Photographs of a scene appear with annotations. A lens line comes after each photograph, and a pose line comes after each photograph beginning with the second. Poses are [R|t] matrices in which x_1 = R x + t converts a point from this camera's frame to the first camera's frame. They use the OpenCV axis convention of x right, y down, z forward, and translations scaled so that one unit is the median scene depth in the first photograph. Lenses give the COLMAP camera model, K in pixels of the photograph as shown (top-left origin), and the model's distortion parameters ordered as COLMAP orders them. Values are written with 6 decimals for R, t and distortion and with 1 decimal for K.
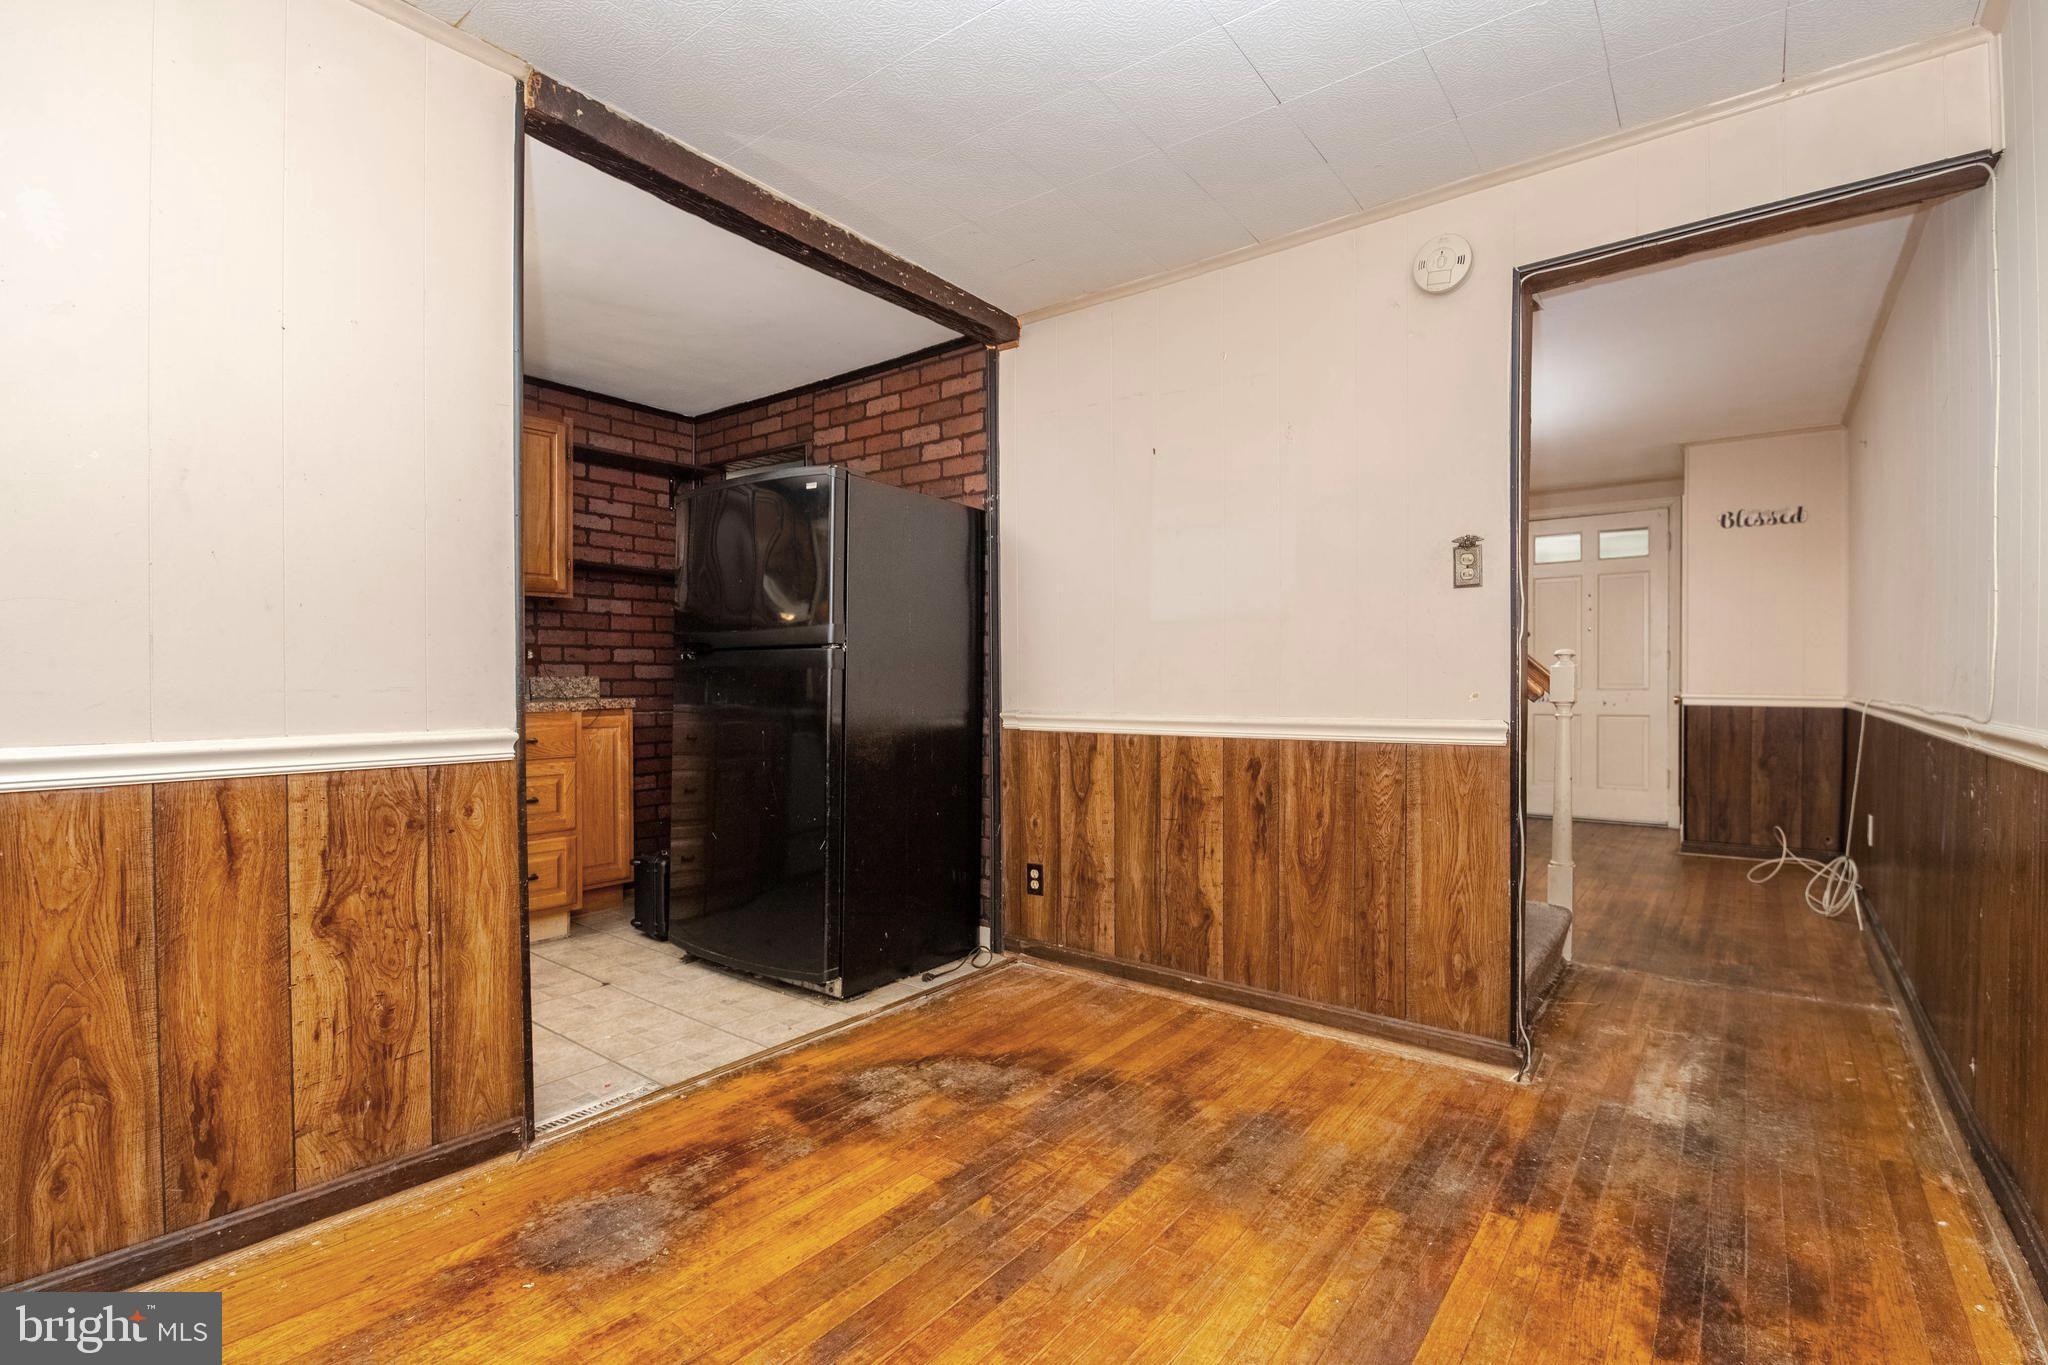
lens RADIAL K [[958.6, 0, 1040.6], [0, 958.6, 680.3], [0, 0, 1]] dist [-0.000434, -0.010851]
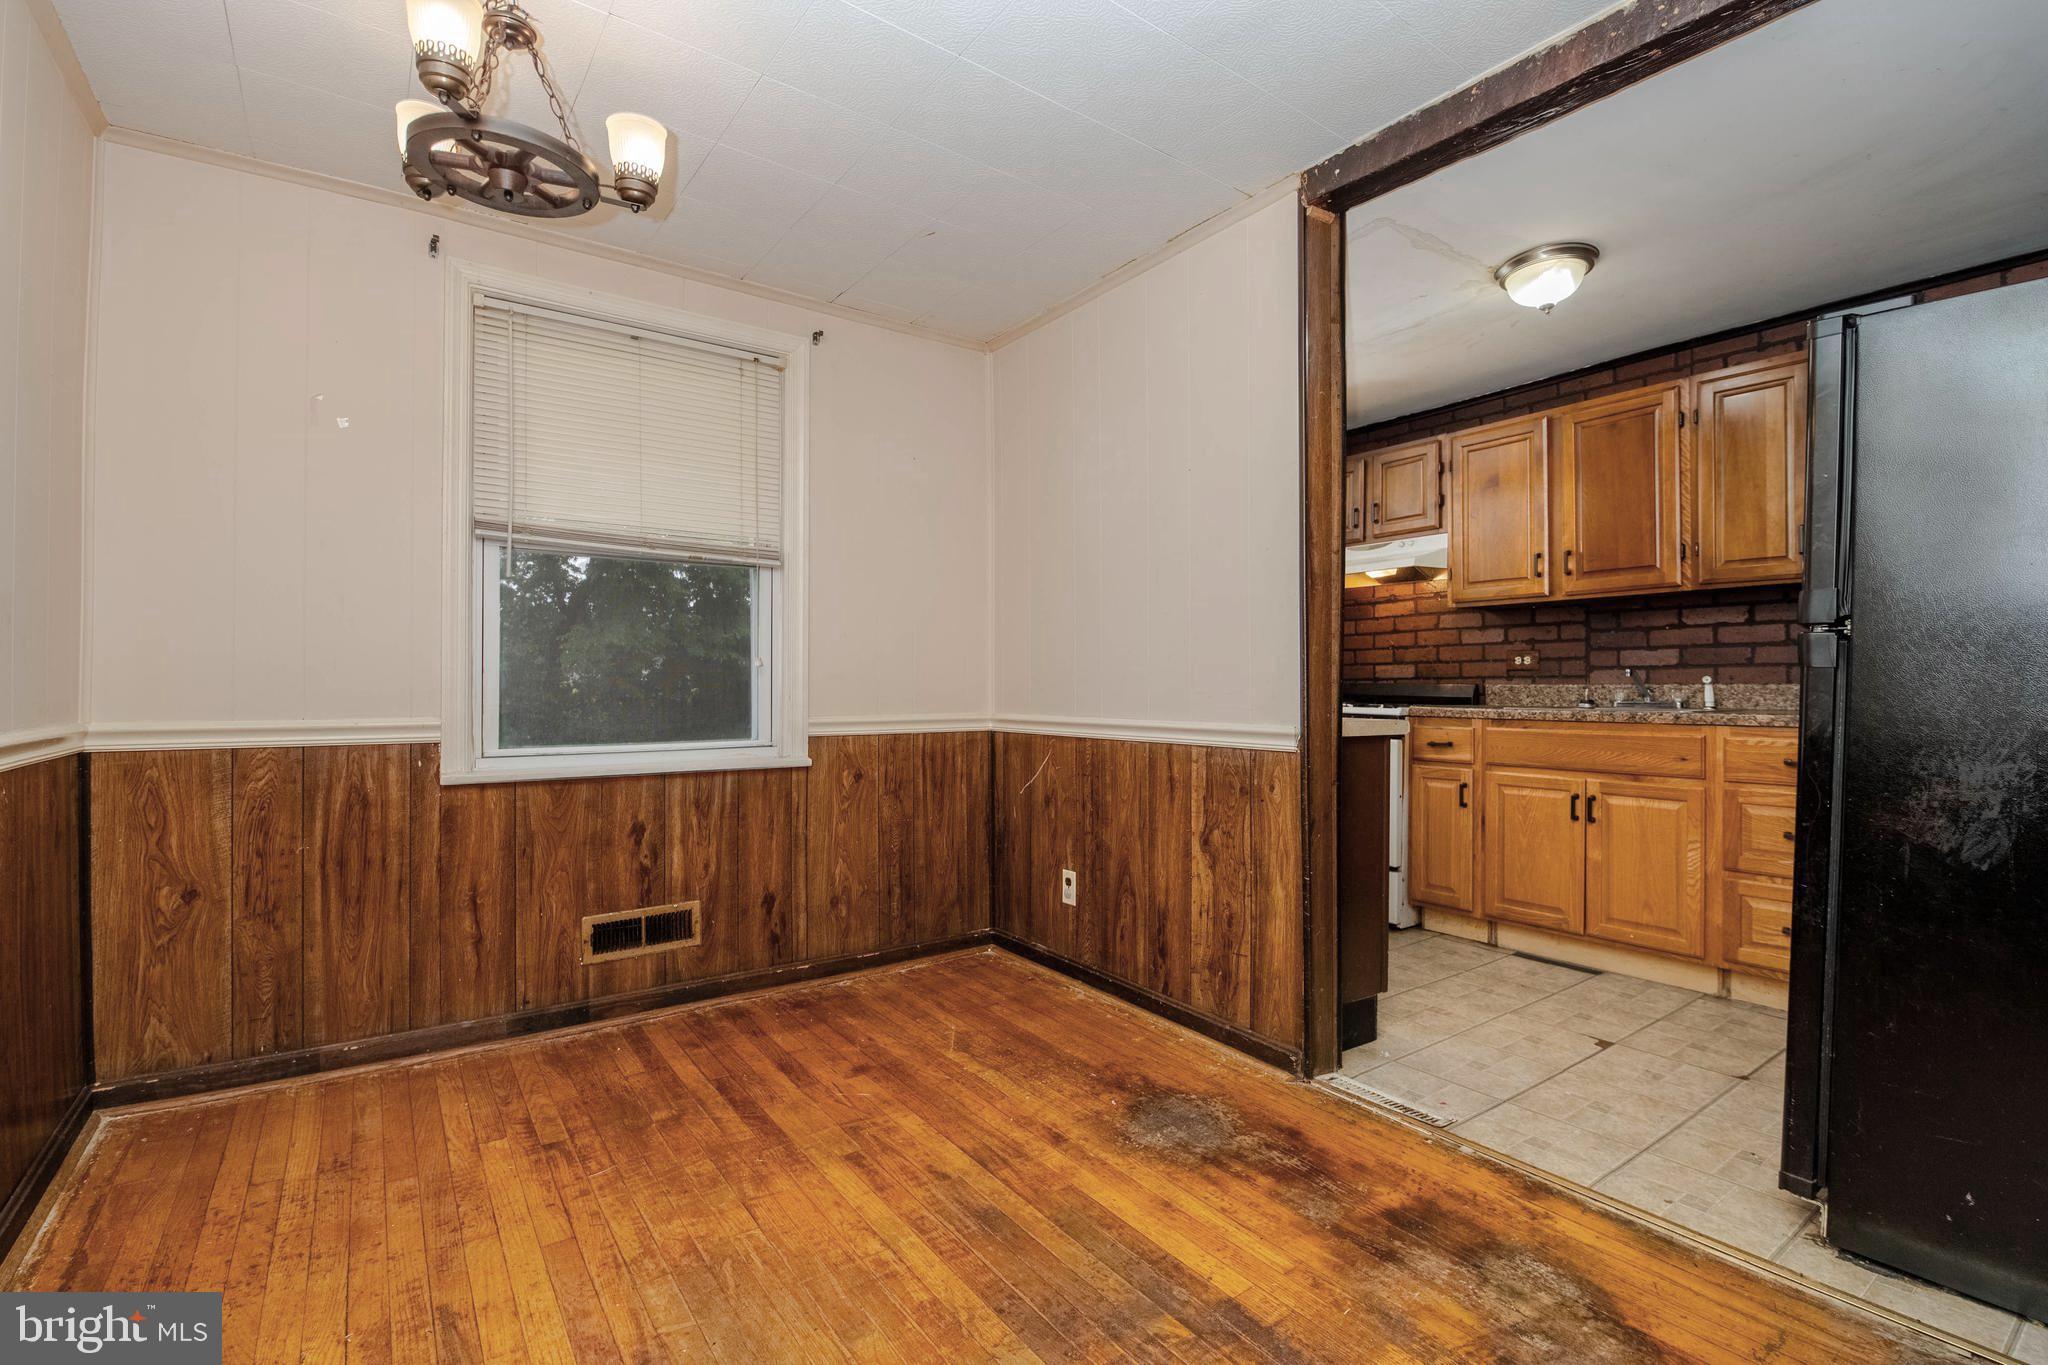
lens RADIAL K [[950.8, 0, 1035.1], [0, 950.8, 681.0], [0, 0, 1]] dist [-0.002078, -0.009882]
pose [[-0.316950, -0.005386, -0.948427, 0.733419], [-0.000654, 0.999985, -0.005460, -0.000300], [0.948442, -0.001110, -0.316949, 1.122113]]
